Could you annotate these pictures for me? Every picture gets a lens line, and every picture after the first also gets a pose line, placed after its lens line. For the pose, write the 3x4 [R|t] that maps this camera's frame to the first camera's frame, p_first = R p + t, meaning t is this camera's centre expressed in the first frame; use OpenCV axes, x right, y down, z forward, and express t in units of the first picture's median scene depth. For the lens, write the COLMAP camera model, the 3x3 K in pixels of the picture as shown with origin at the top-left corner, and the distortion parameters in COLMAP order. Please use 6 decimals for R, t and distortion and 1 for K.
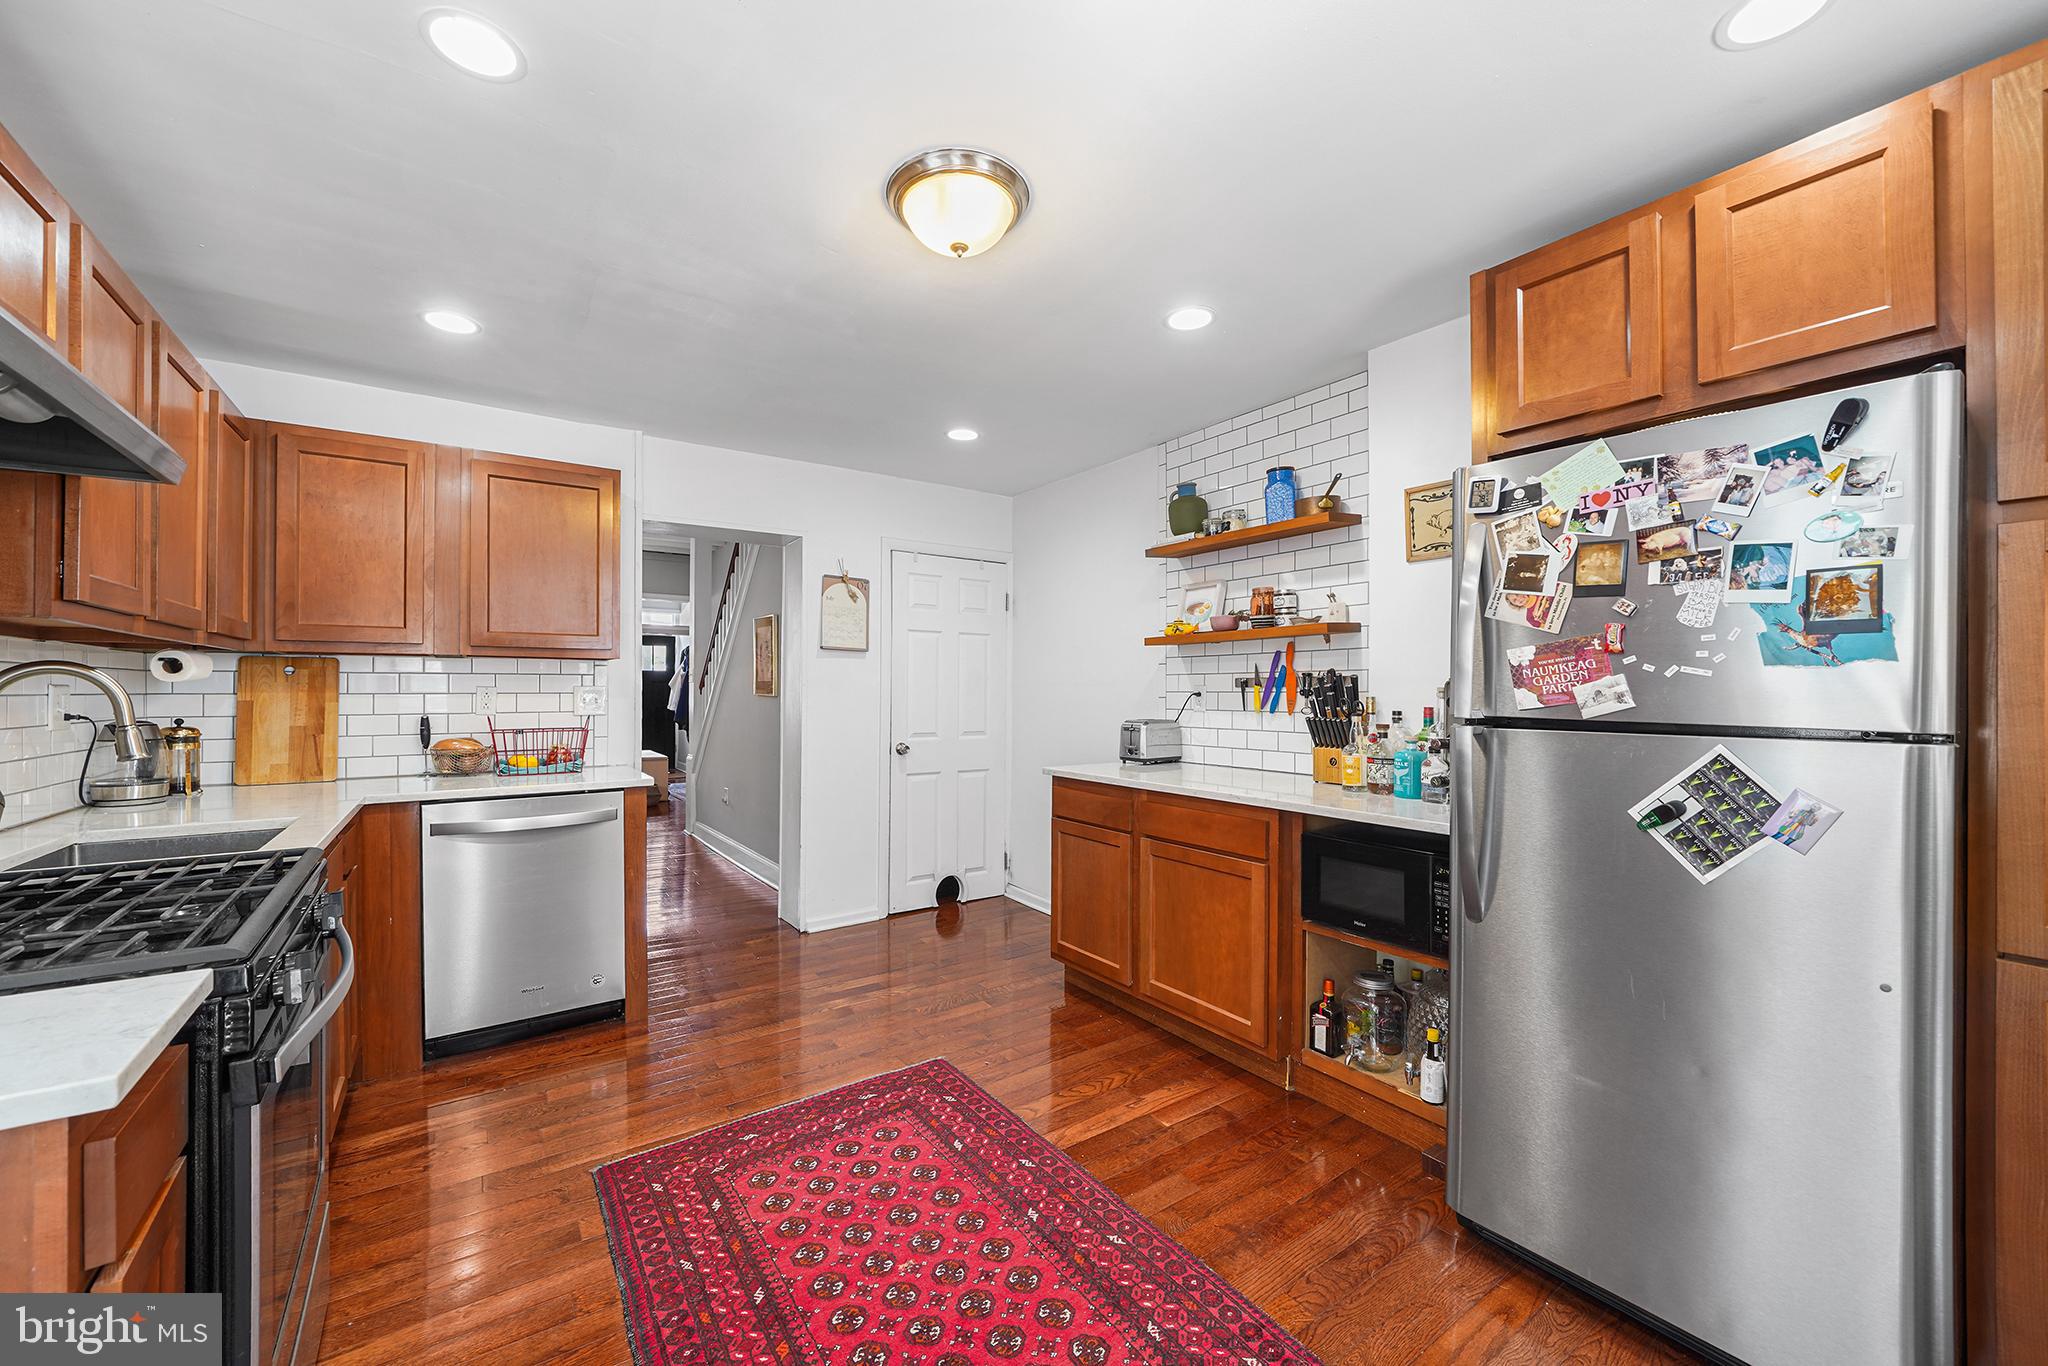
lens RADIAL K [[759.2, 0, 1024.0], [0, 759.2, 683.0], [0, 0, 1]] dist [-0.012525, 0.000257]
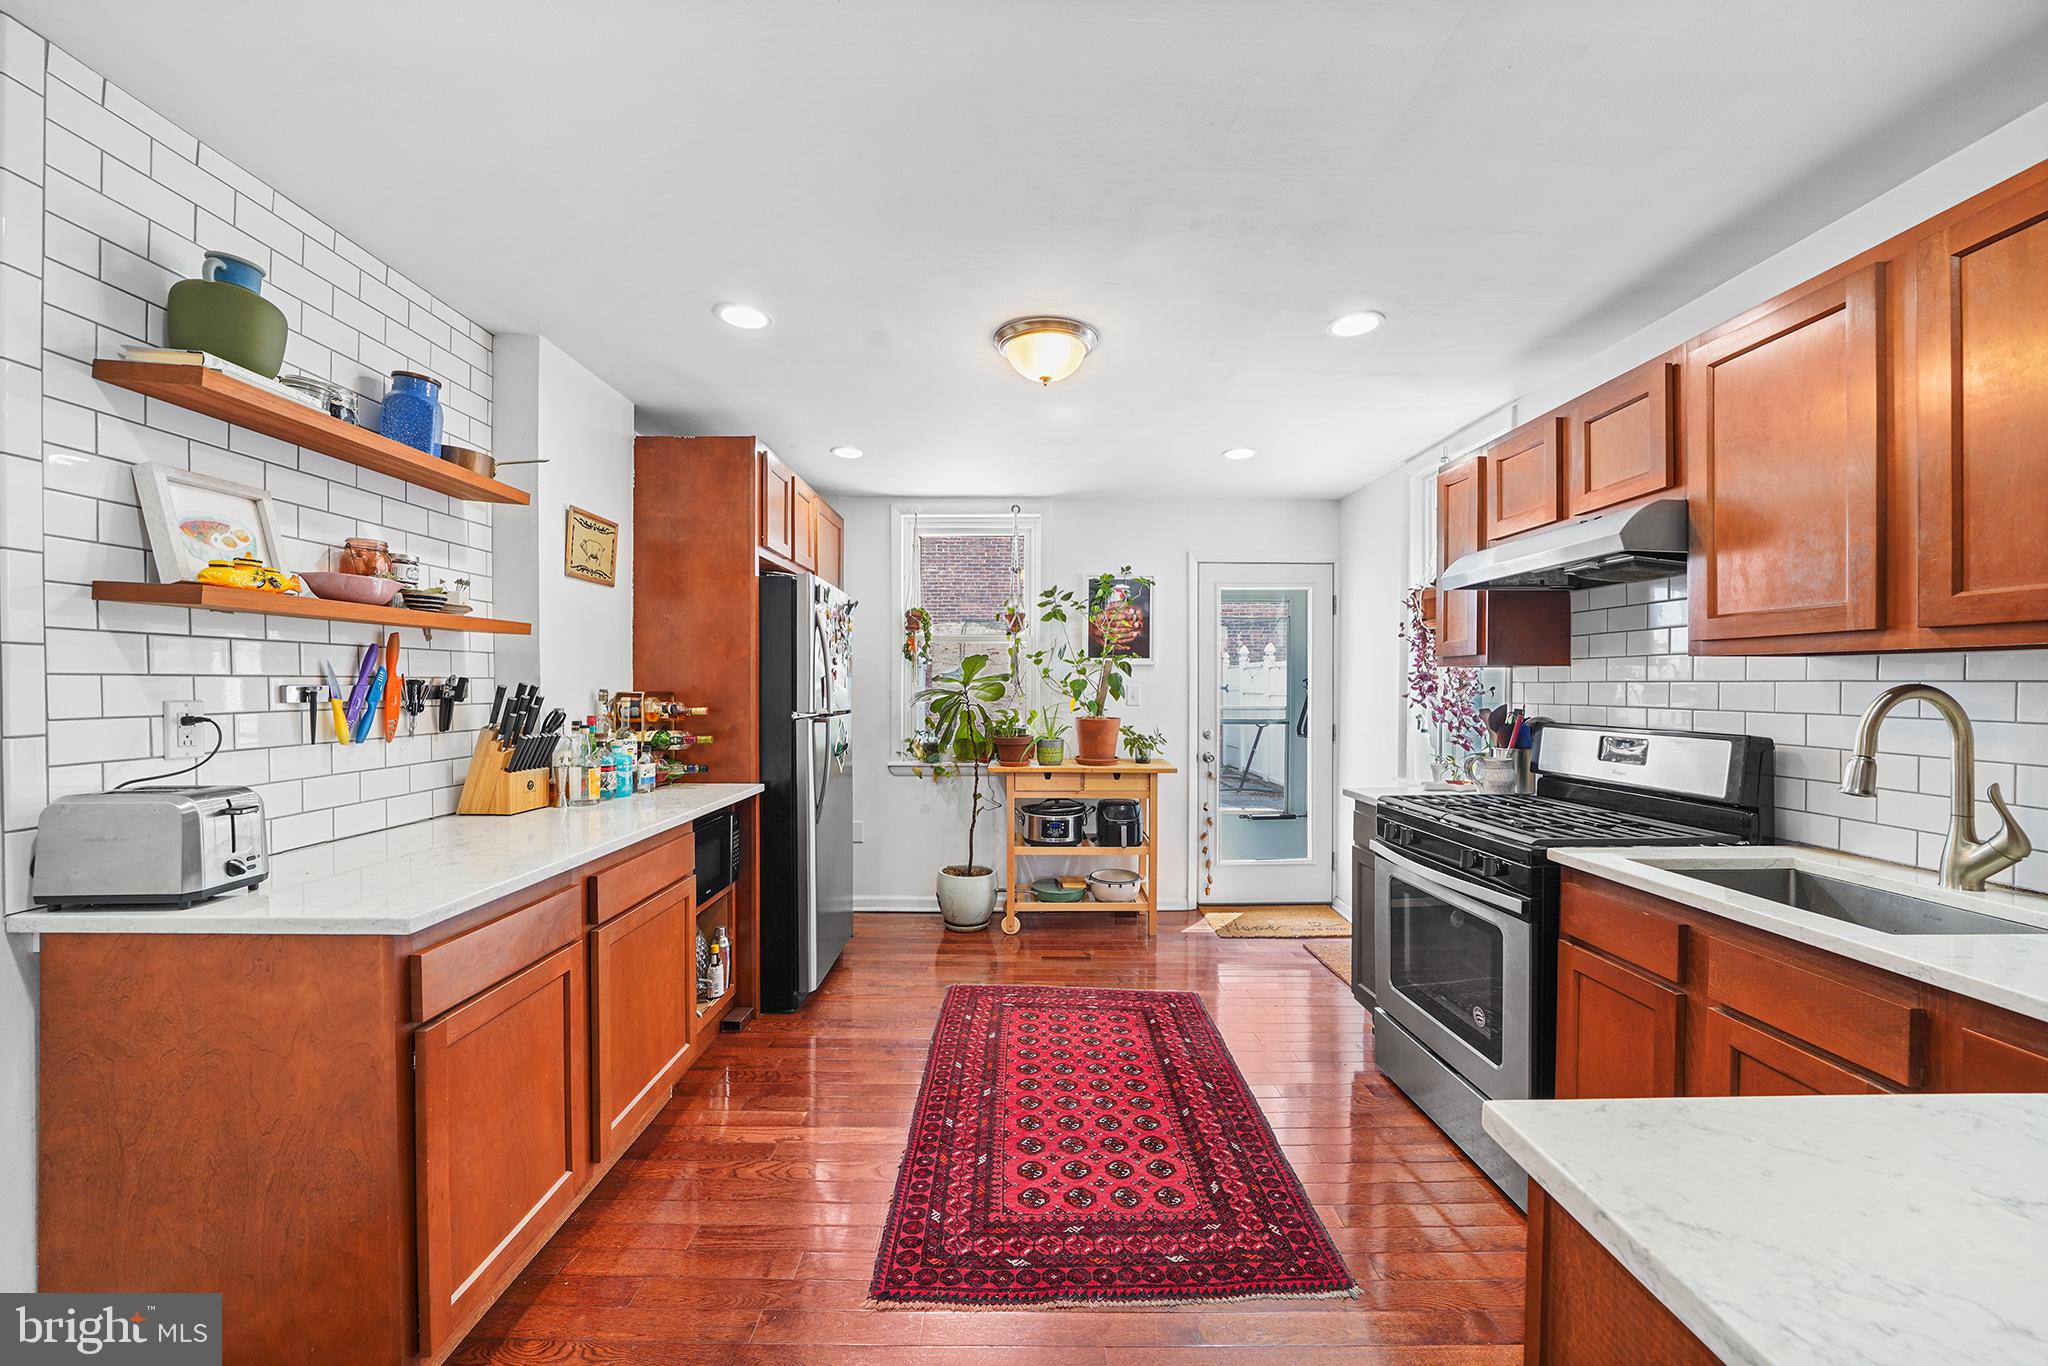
lens RADIAL K [[759.2, 0, 1024.0], [0, 759.2, 683.0], [0, 0, 1]] dist [-0.012525, 0.000257]
pose [[-0.813787, 0.003445, 0.581154, -0.680977], [-0.002919, 0.999946, -0.010014, -0.007304], [-0.581156, -0.009846, -0.813732, 1.704784]]
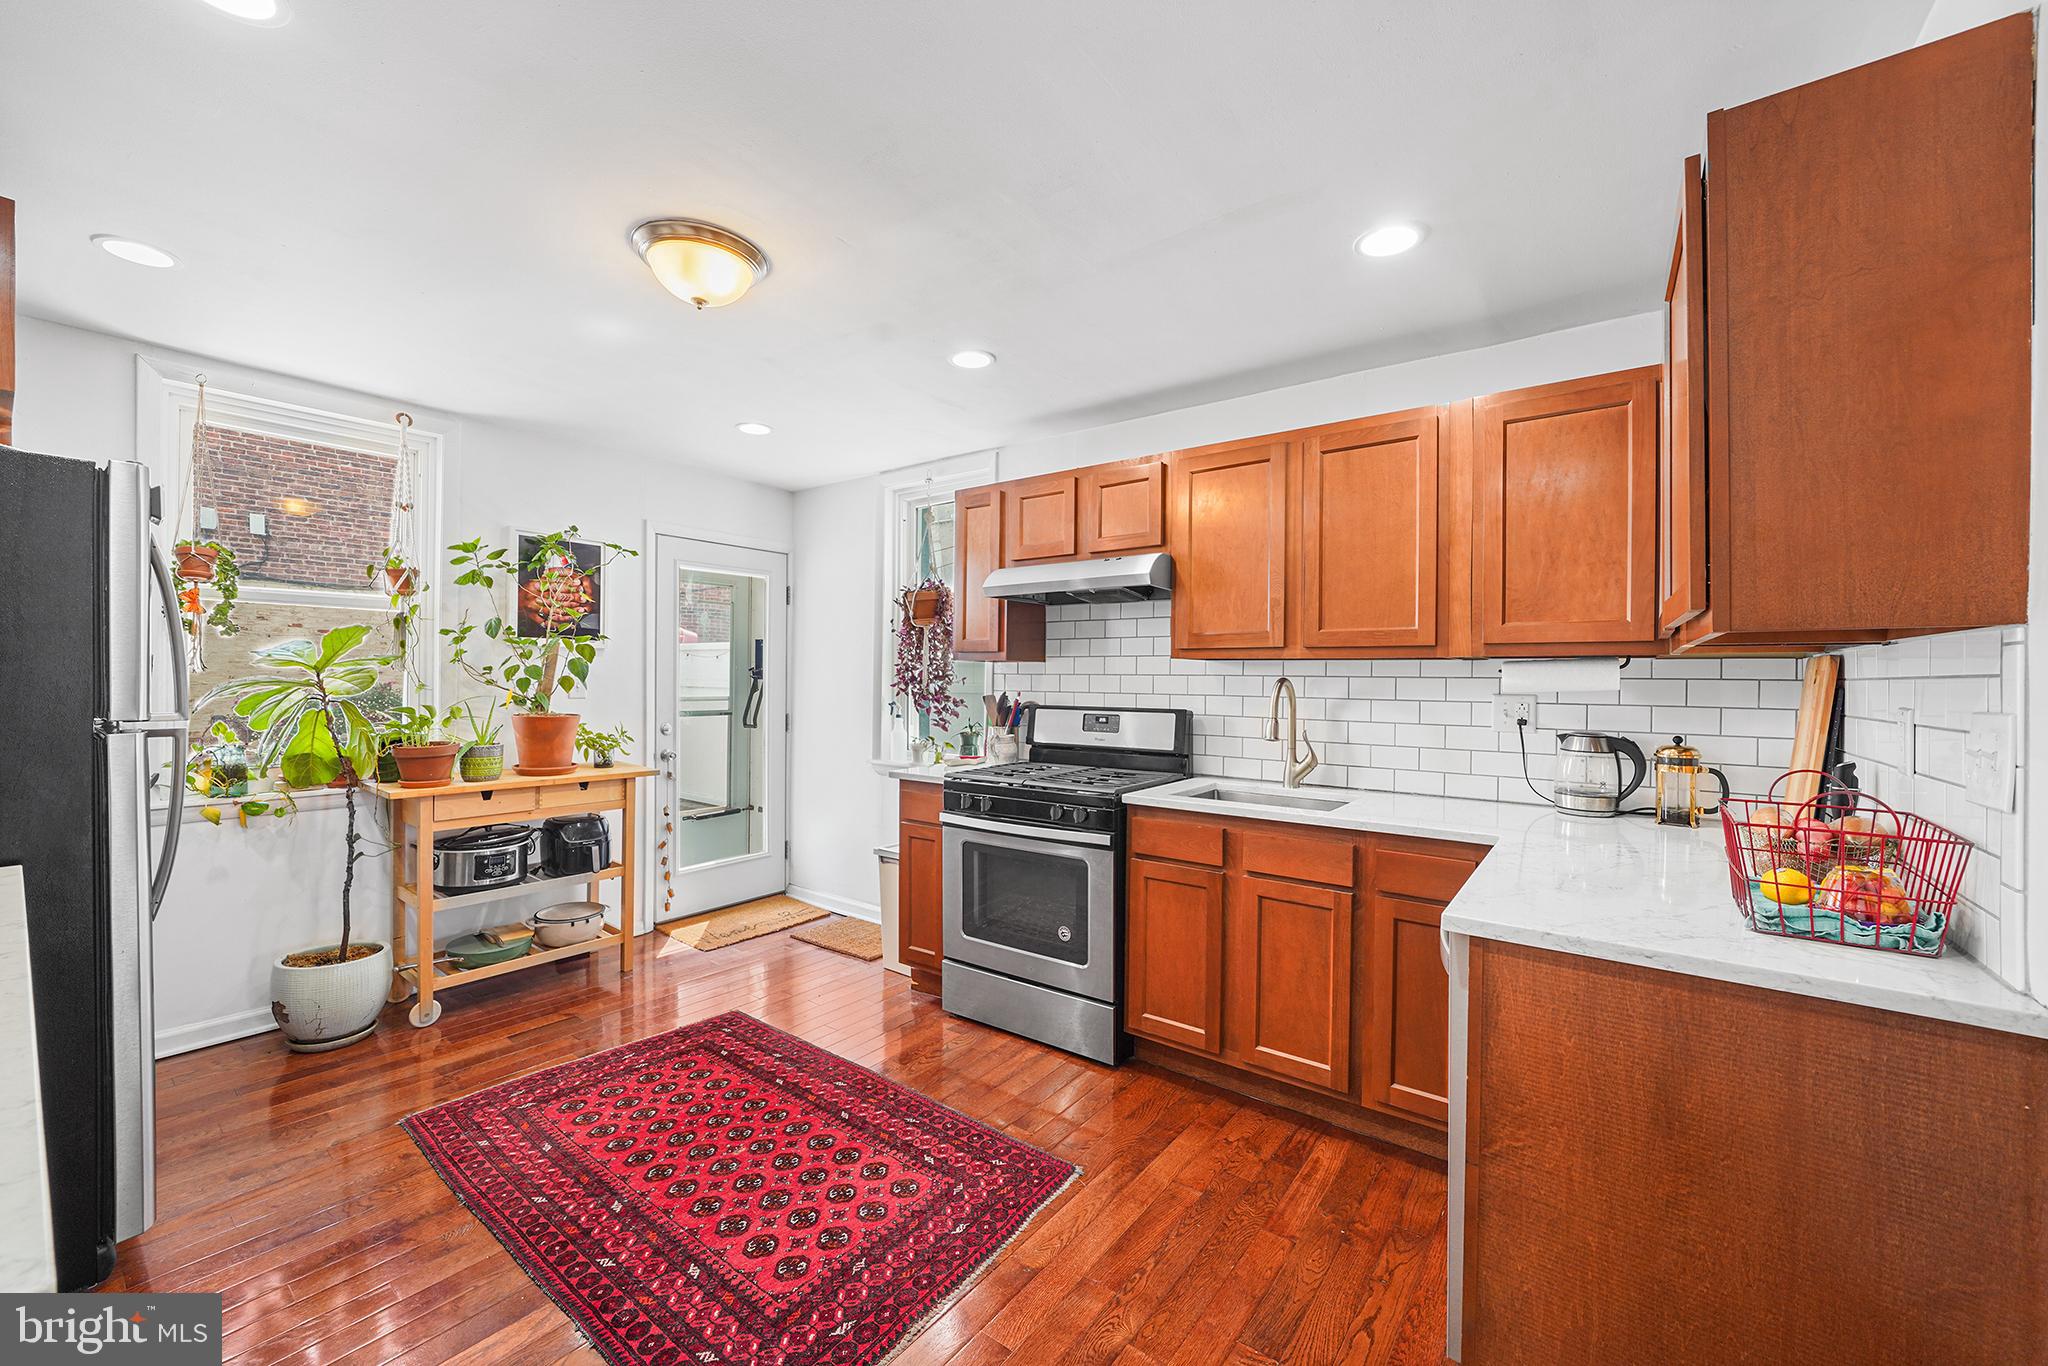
lens RADIAL K [[798.4, 0, 1018.8], [0, 798.4, 673.2], [0, 0, 1]] dist [-0.013411, 0.003083]
pose [[-0.956950, -0.005943, -0.290191, -0.160677], [-0.002968, 0.999938, -0.010691, -0.007458], [0.290237, -0.009369, -0.956909, 1.812870]]
